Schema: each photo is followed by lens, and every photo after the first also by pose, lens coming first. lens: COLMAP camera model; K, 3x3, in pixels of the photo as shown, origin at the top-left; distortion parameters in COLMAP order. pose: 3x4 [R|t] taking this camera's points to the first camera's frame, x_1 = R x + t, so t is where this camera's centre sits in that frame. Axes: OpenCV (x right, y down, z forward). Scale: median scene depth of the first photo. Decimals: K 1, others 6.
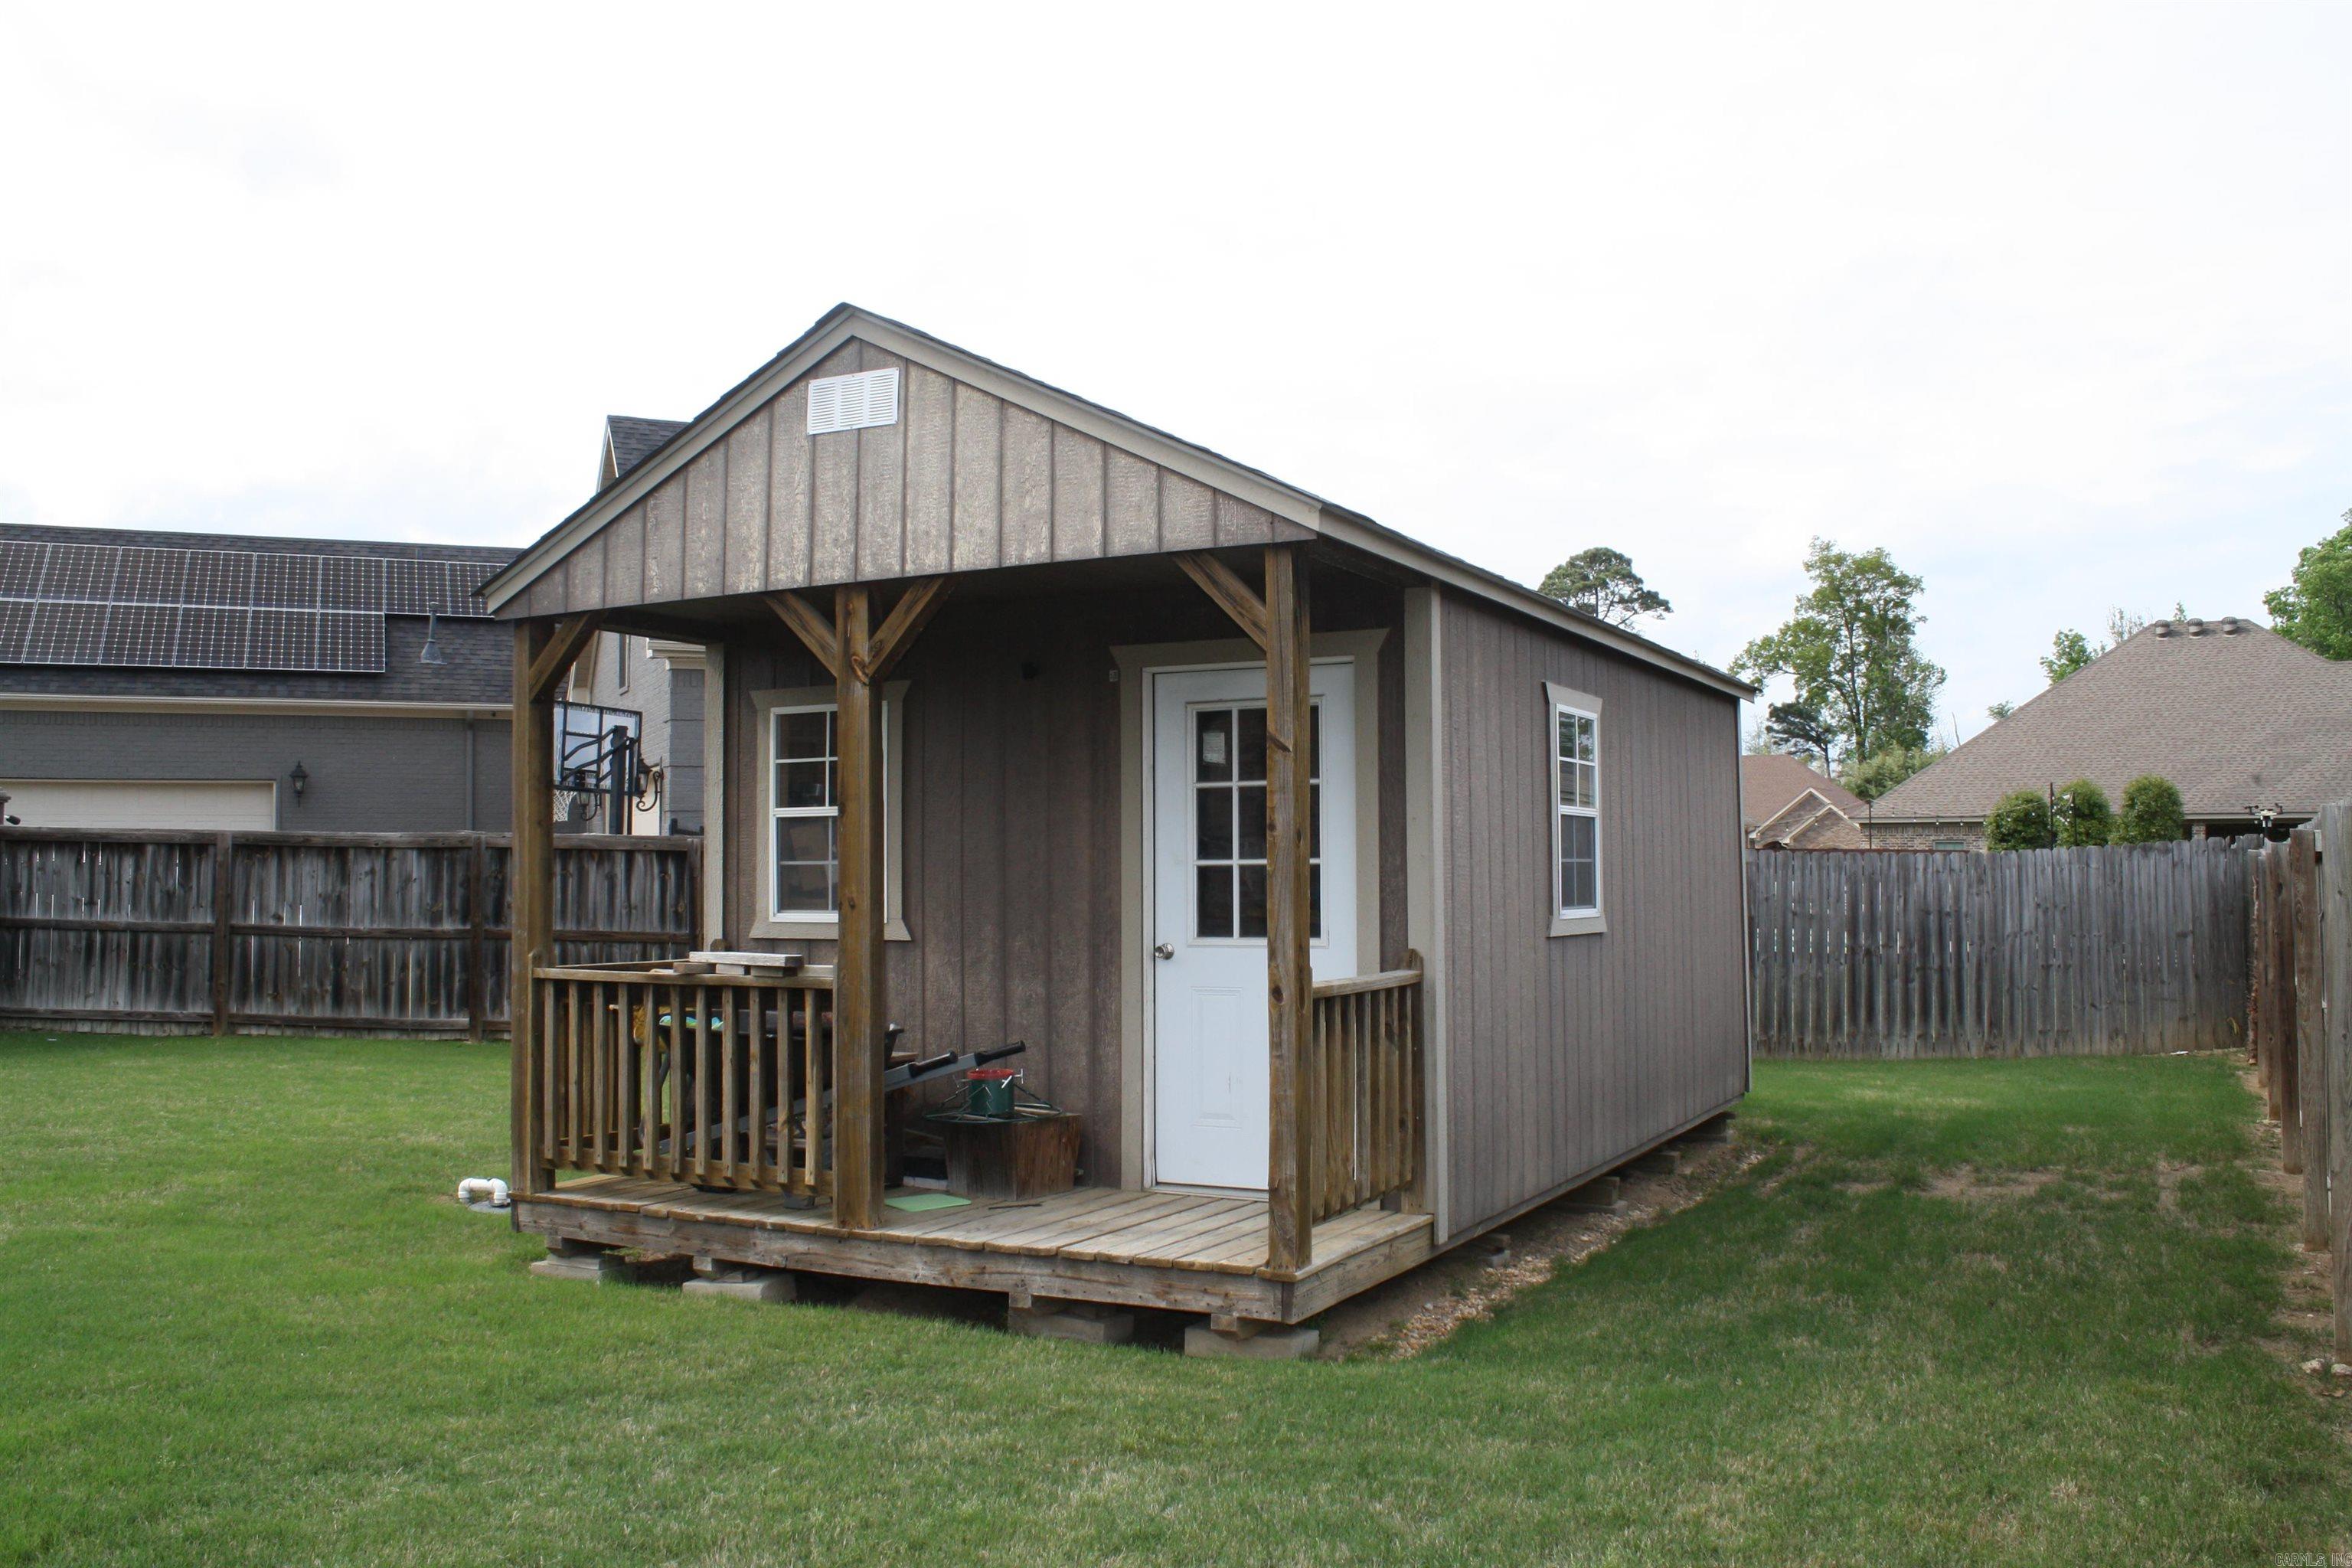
lens RADIAL K [[2051.7, 0, 1160.3], [0, 2051.7, 775.1], [0, 0, 1]] dist [-0.074564, 0.139774]
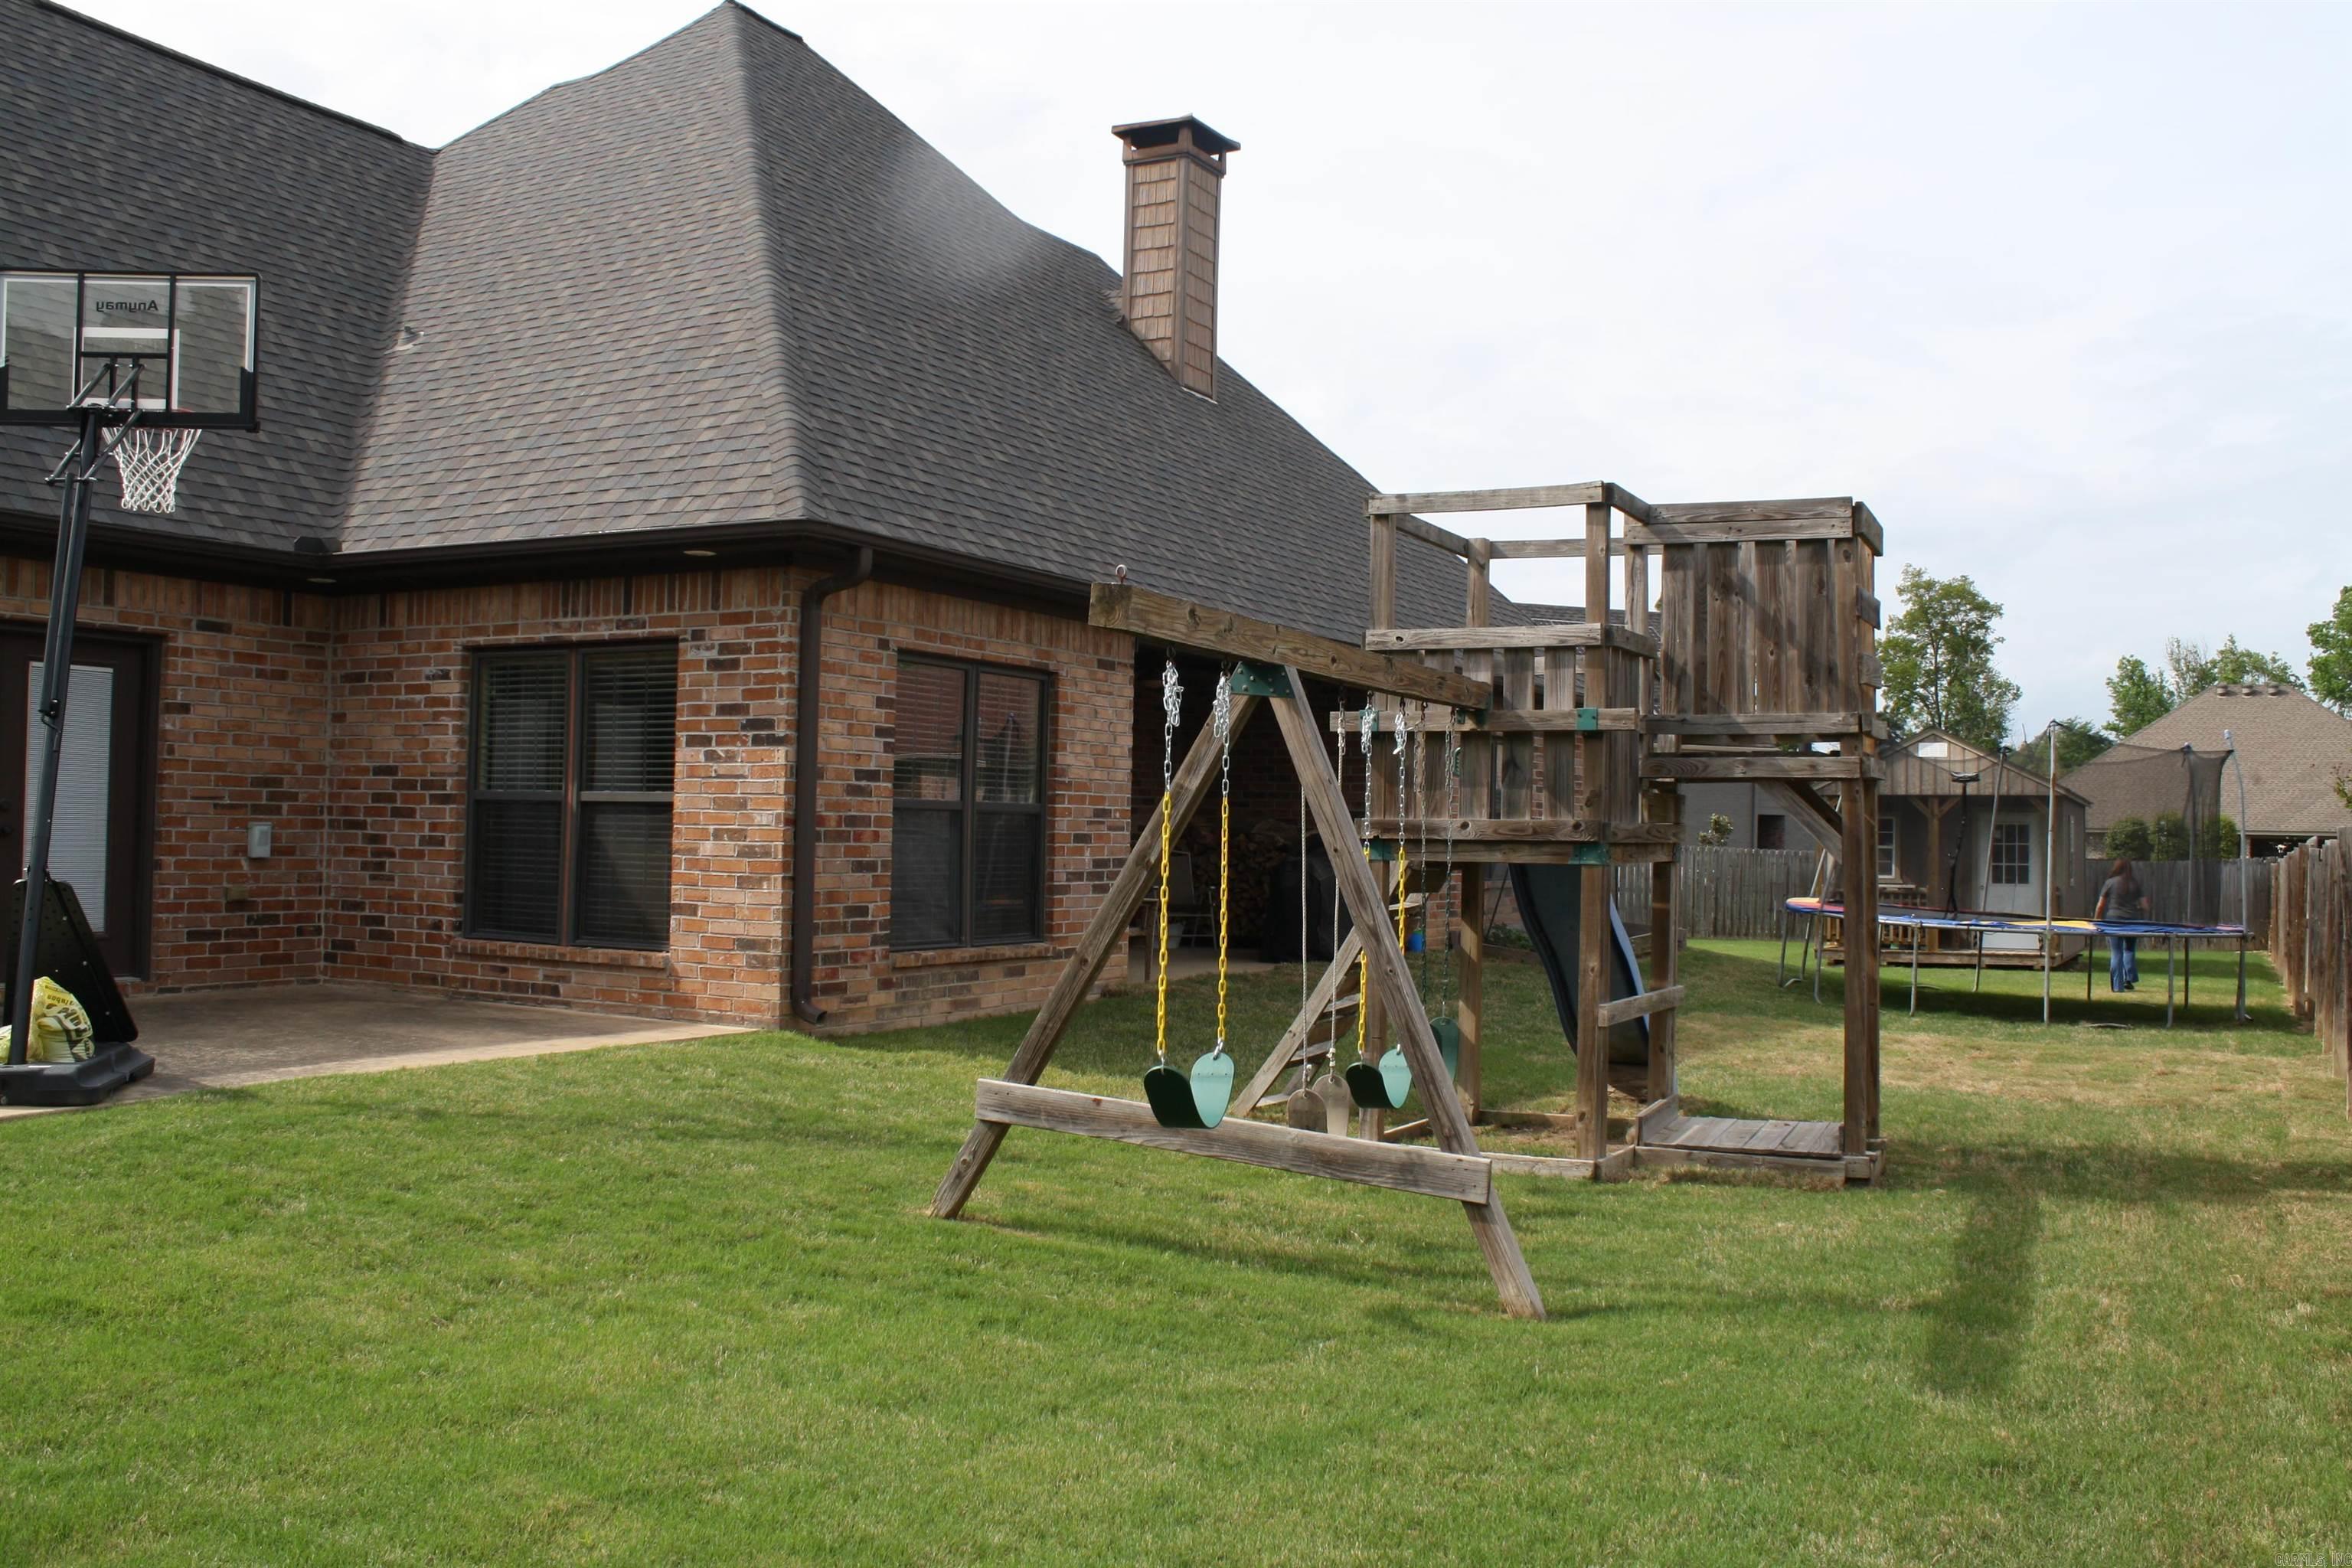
lens RADIAL K [[2051.7, 0, 1192.9], [0, 2051.7, 799.6], [0, 0, 1]] dist [-0.074564, 0.139774]
pose [[0.999572, 0.029126, -0.002894, -0.063808], [-0.029040, 0.999235, 0.026188, -0.005792], [0.003654, -0.026093, 0.999653, -0.122198]]
